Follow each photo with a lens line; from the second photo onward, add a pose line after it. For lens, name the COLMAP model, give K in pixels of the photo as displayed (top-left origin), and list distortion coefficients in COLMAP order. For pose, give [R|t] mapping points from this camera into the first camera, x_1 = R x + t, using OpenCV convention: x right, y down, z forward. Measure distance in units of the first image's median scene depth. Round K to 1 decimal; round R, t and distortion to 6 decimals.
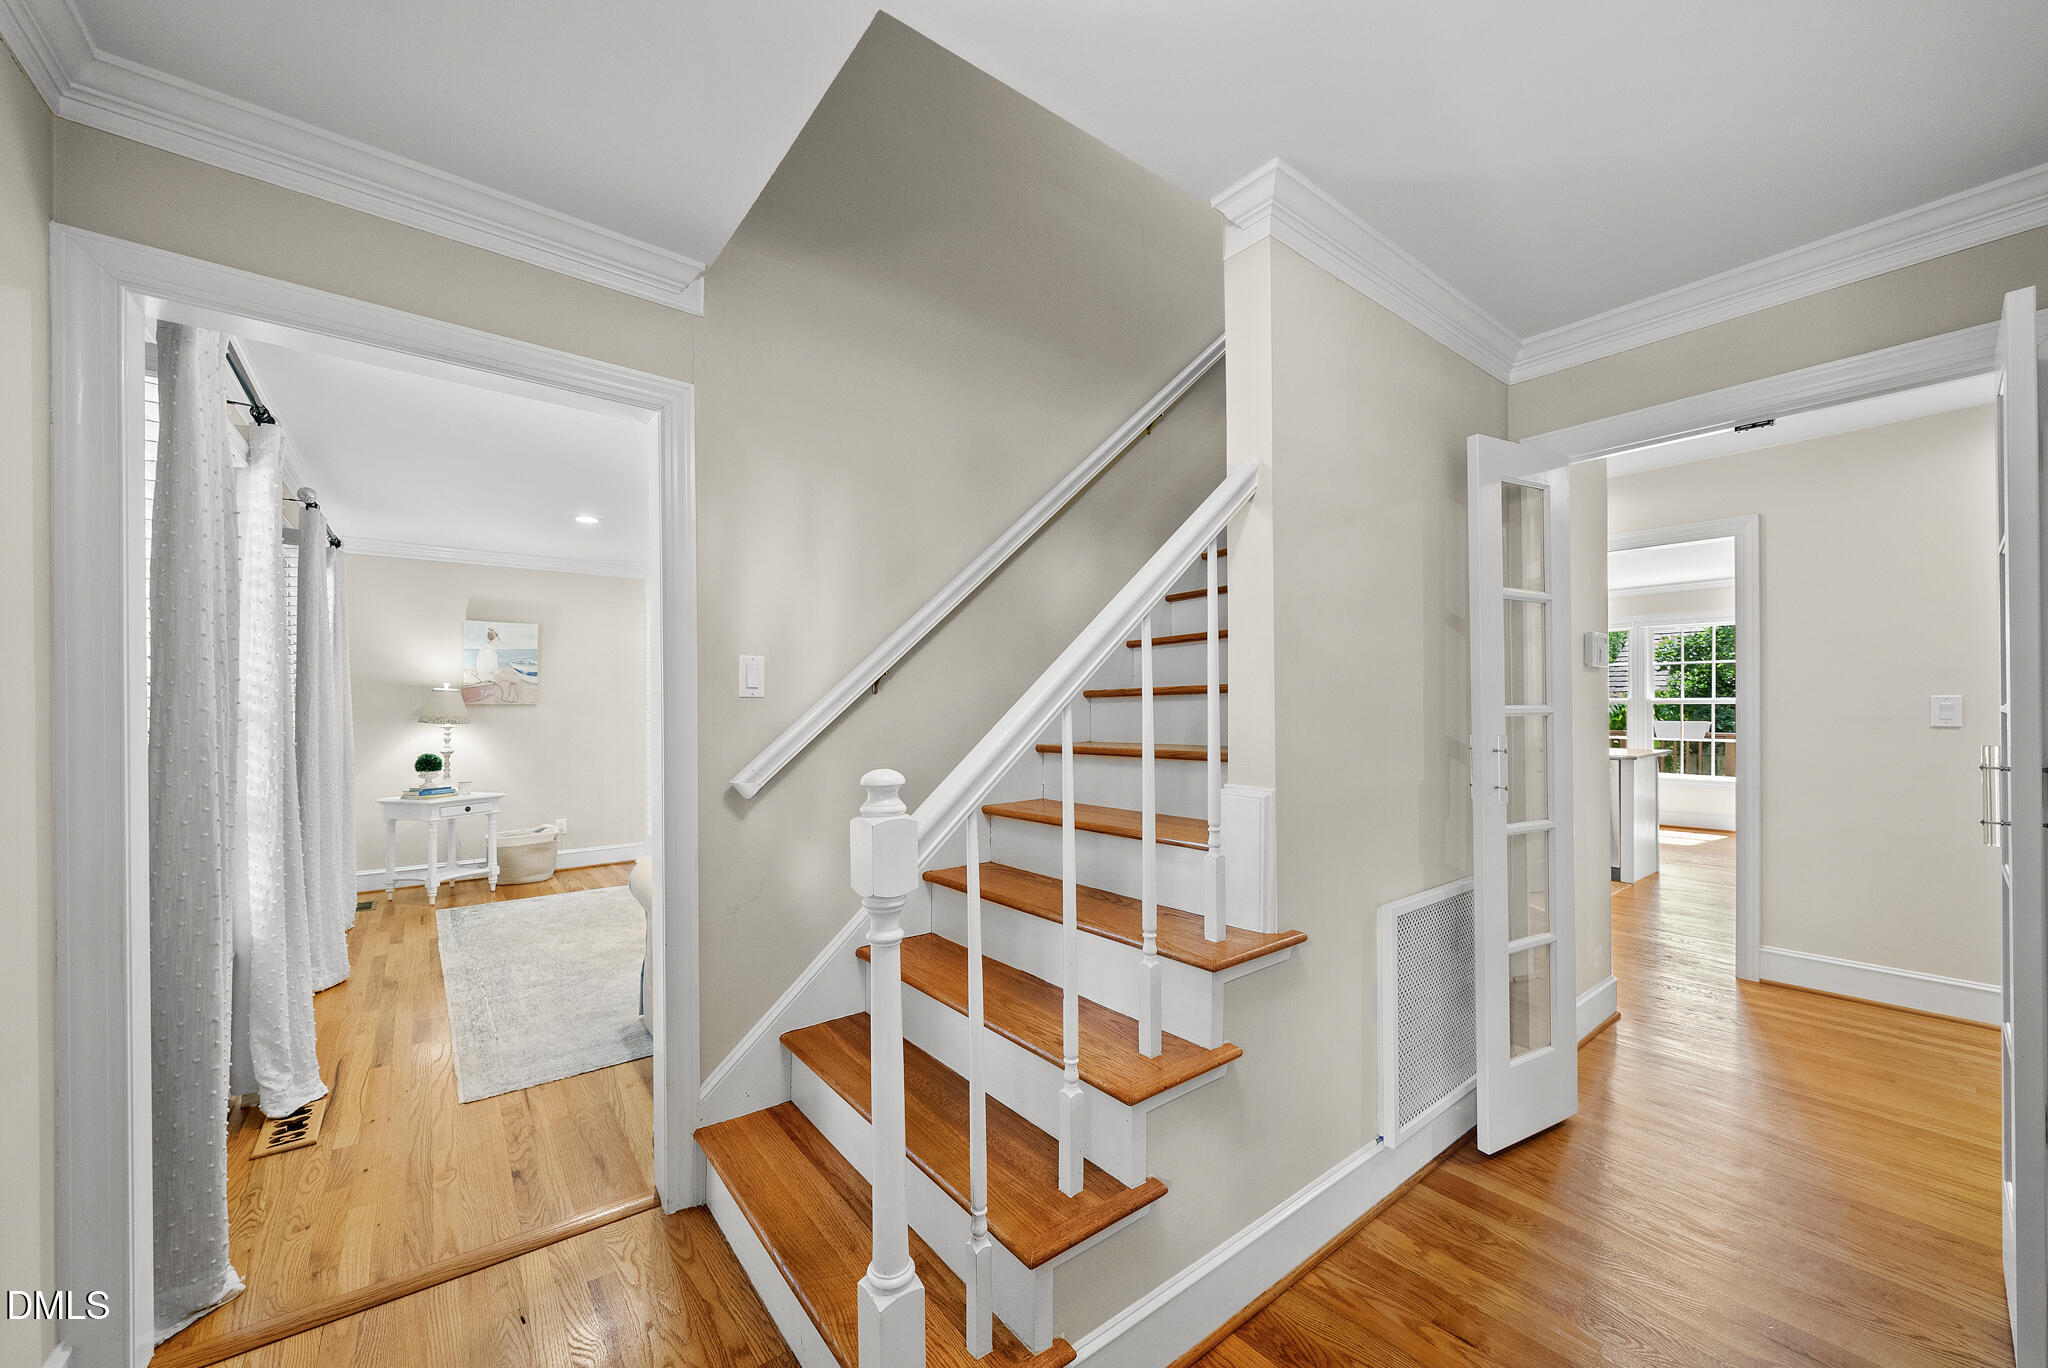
lens RADIAL K [[776.9, 0, 1008.4], [0, 776.9, 709.0], [0, 0, 1]] dist [-0.006036, 0.000823]
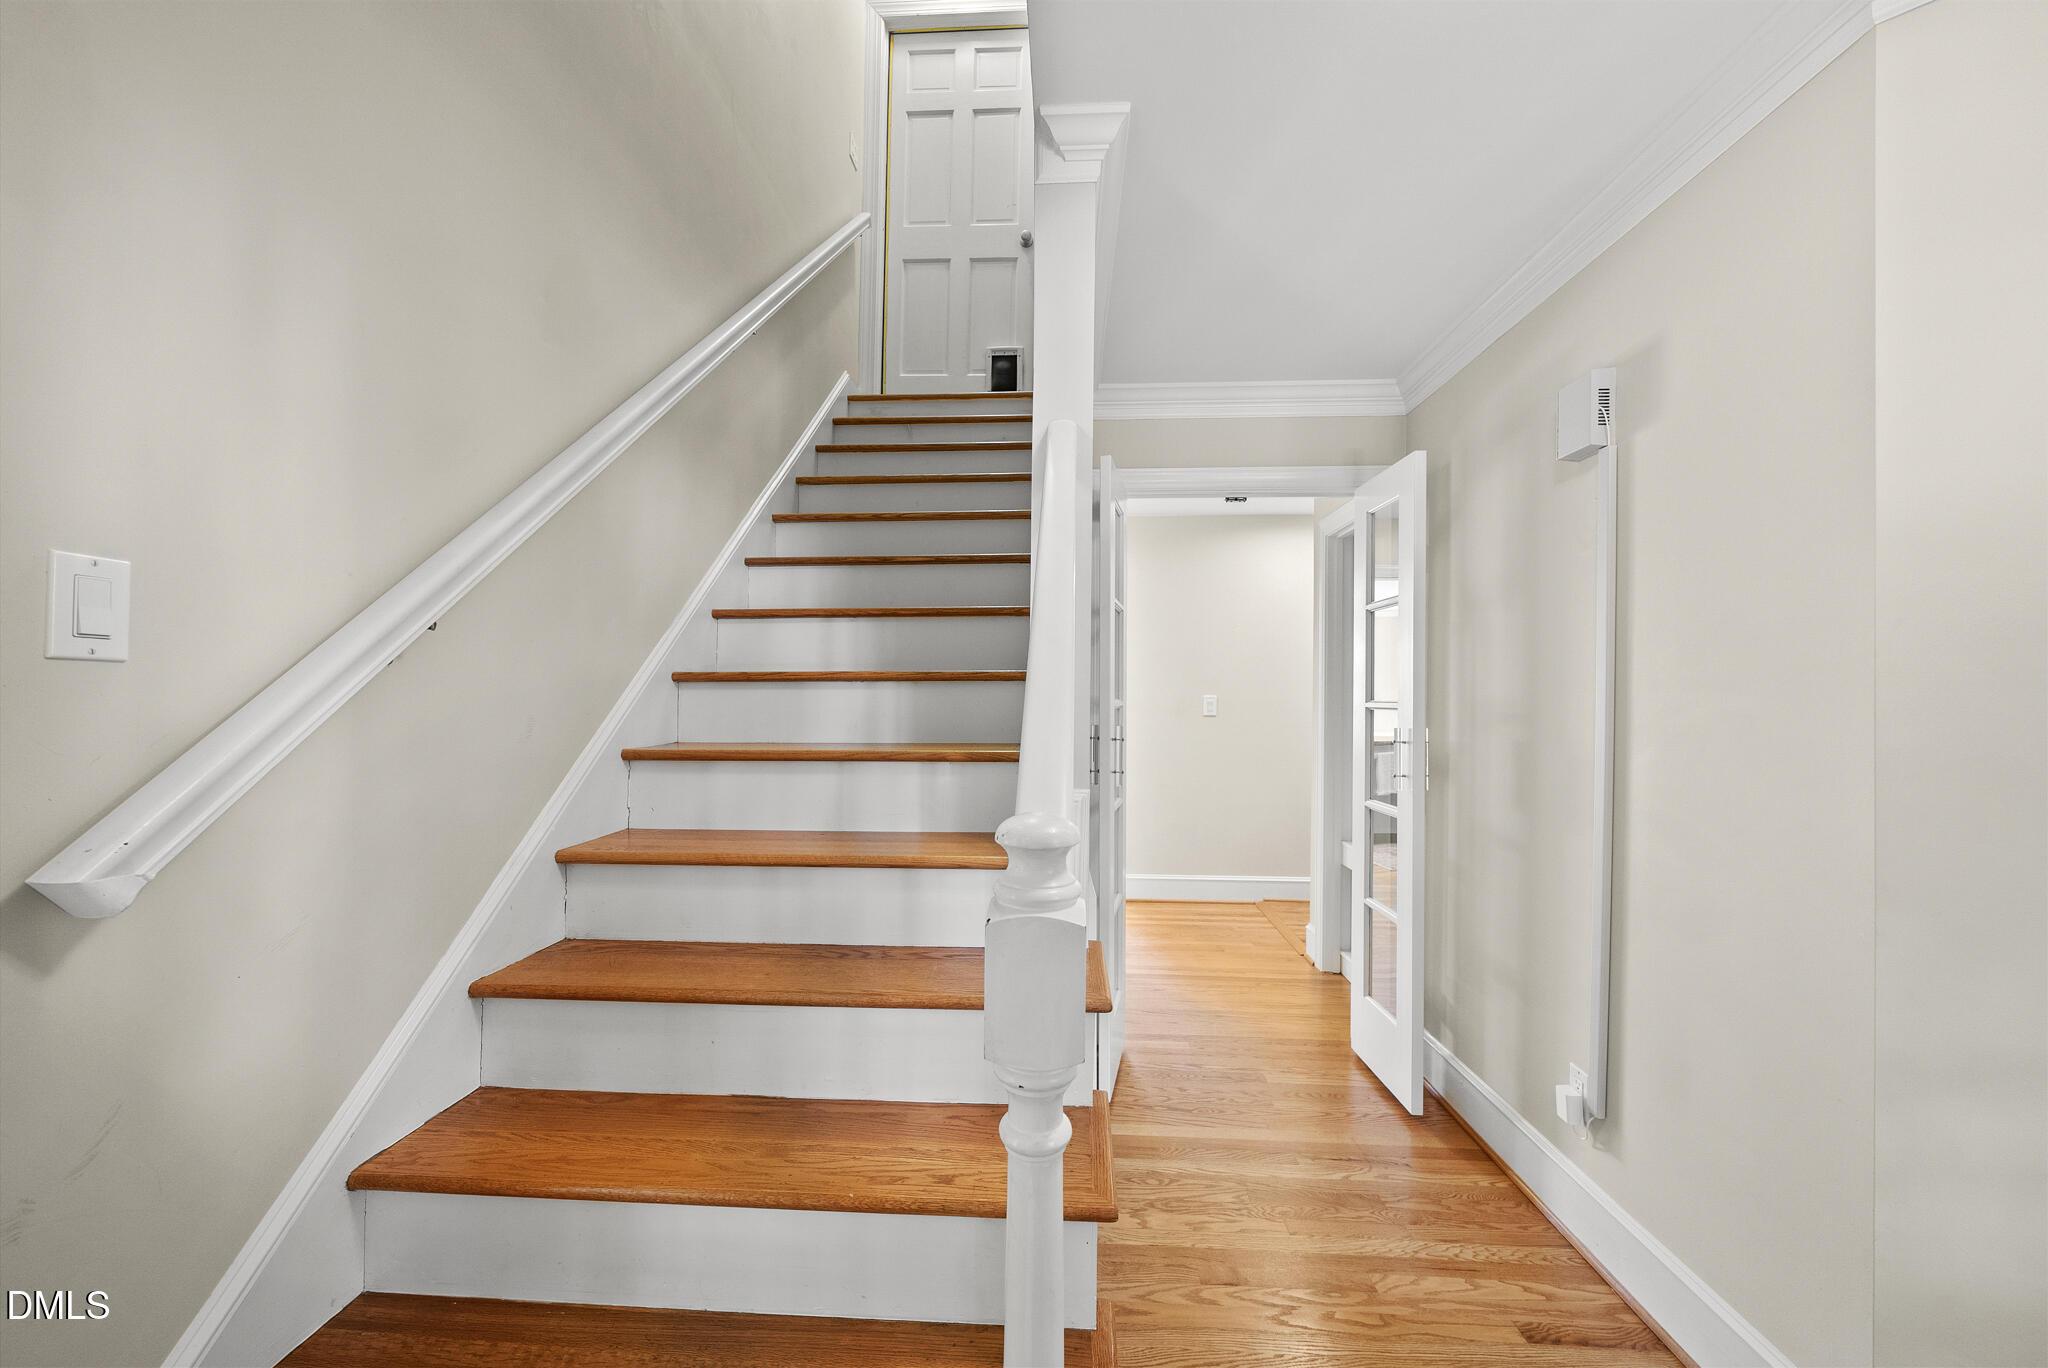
lens RADIAL K [[776.9, 0, 1019.8], [0, 776.9, 692.8], [0, 0, 1]] dist [-0.006036, 0.000823]
pose [[0.645522, 0.016375, 0.763566, -0.327529], [-0.010436, 0.999866, -0.012620, 0.001962], [-0.763670, 0.000178, 0.645606, 0.383770]]
